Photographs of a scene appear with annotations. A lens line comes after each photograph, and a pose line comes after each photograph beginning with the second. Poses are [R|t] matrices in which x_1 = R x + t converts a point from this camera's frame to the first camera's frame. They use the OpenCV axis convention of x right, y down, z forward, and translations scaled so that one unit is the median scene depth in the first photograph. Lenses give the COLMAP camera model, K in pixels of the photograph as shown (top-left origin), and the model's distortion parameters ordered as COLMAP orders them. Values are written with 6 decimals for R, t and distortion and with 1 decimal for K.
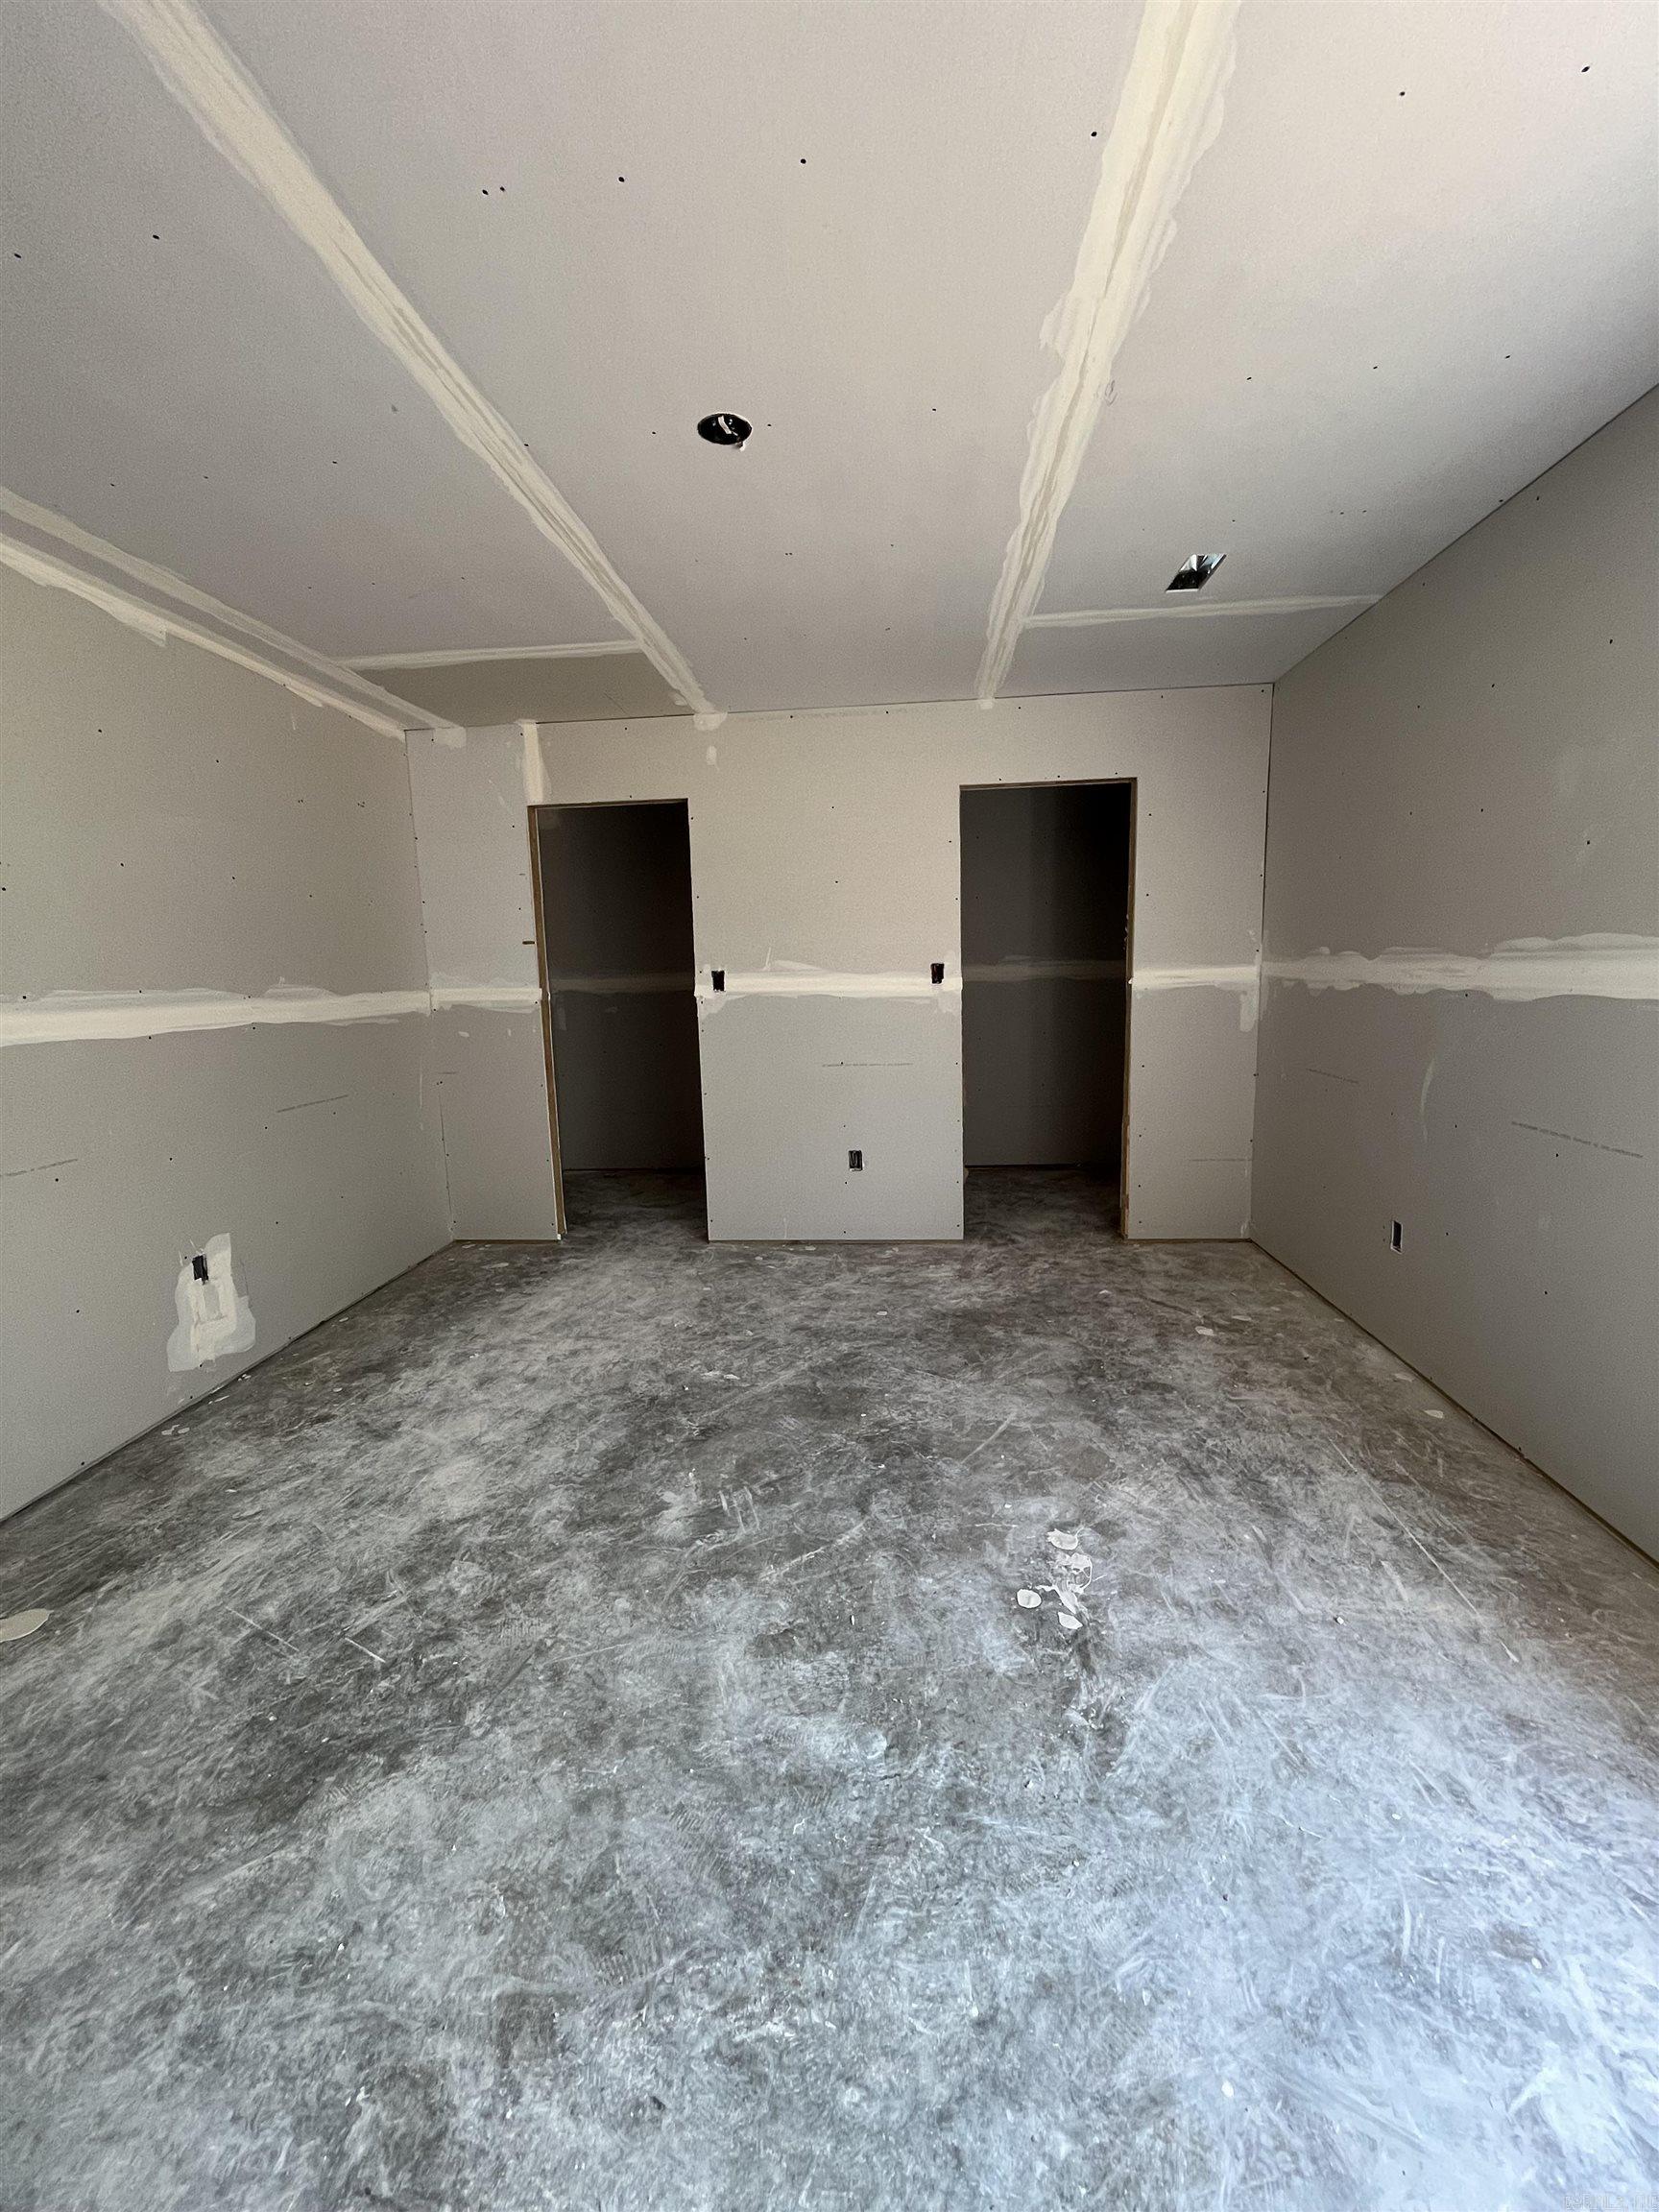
lens RADIAL K [[899.8, 0, 828.4], [0, 899.8, 1101.4], [0, 0, 1]] dist [-0.002353, 0.000580]
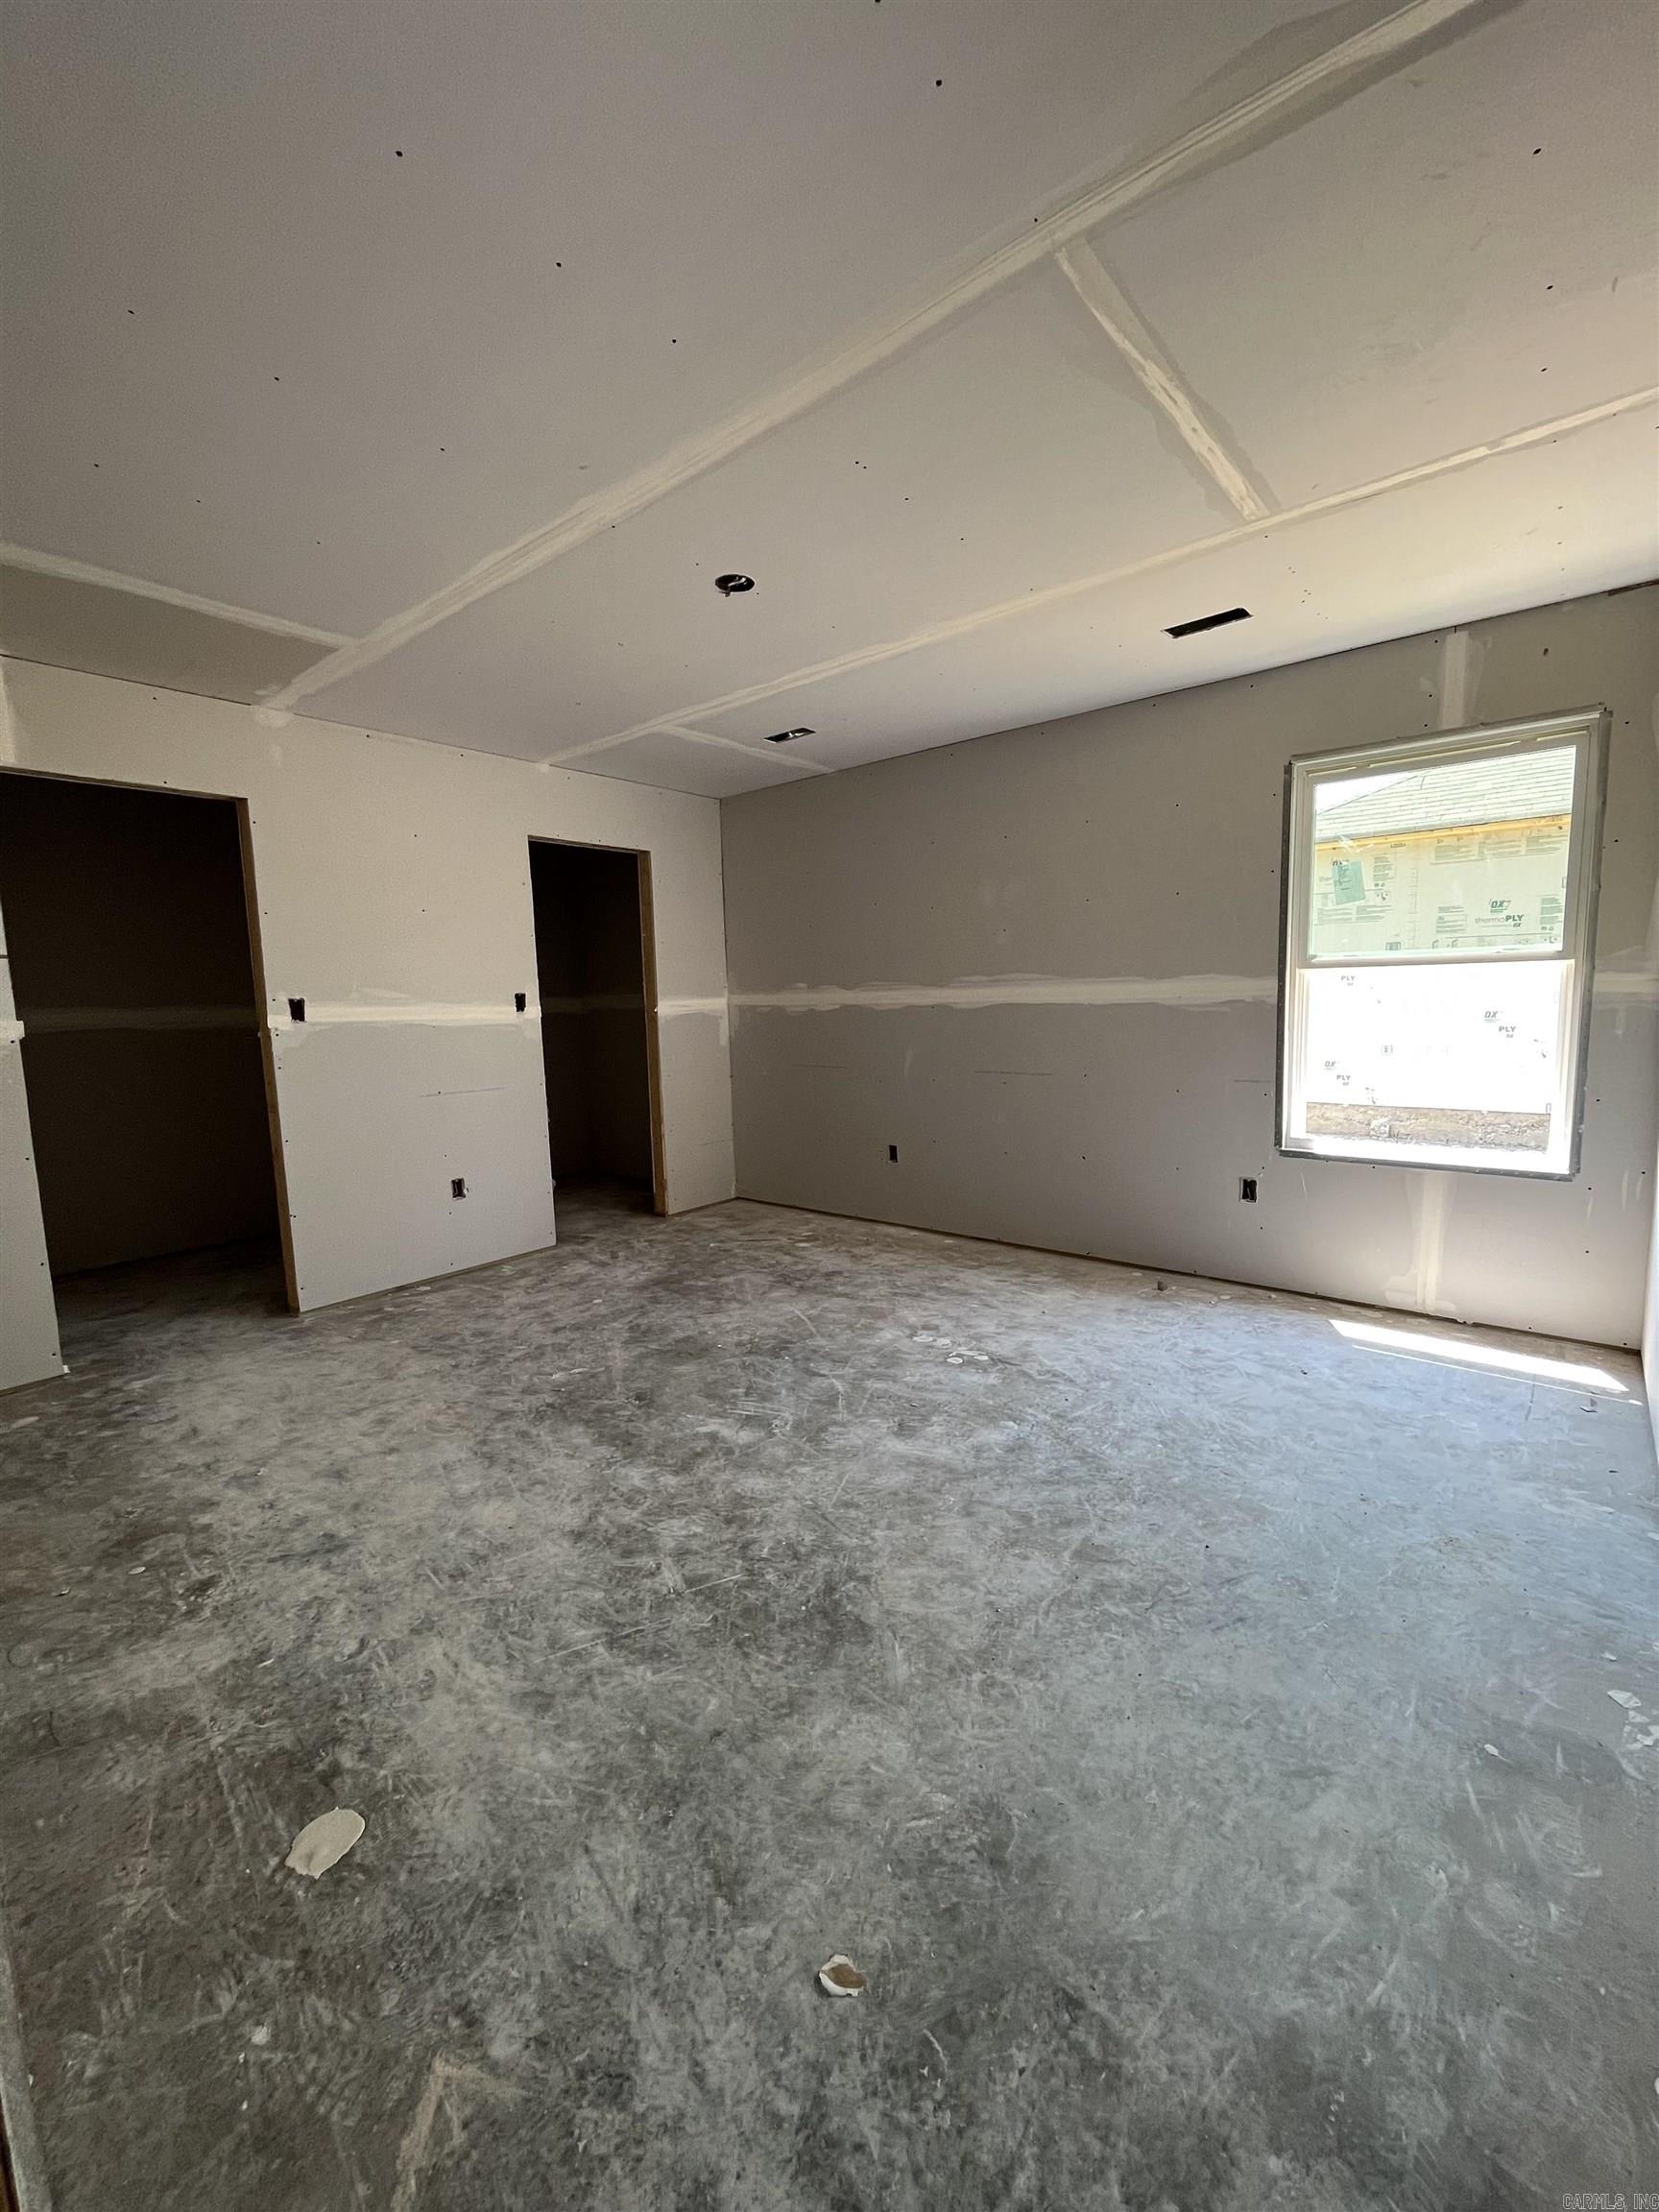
lens RADIAL K [[899.8, 0, 828.3], [0, 899.8, 1101.9], [0, 0, 1]] dist [-0.002353, 0.000580]
pose [[0.571958, -0.084268, 0.815943, -0.817059], [0.133510, 0.991009, 0.008761, 0.024098], [-0.809345, 0.103926, 0.578066, 0.122505]]
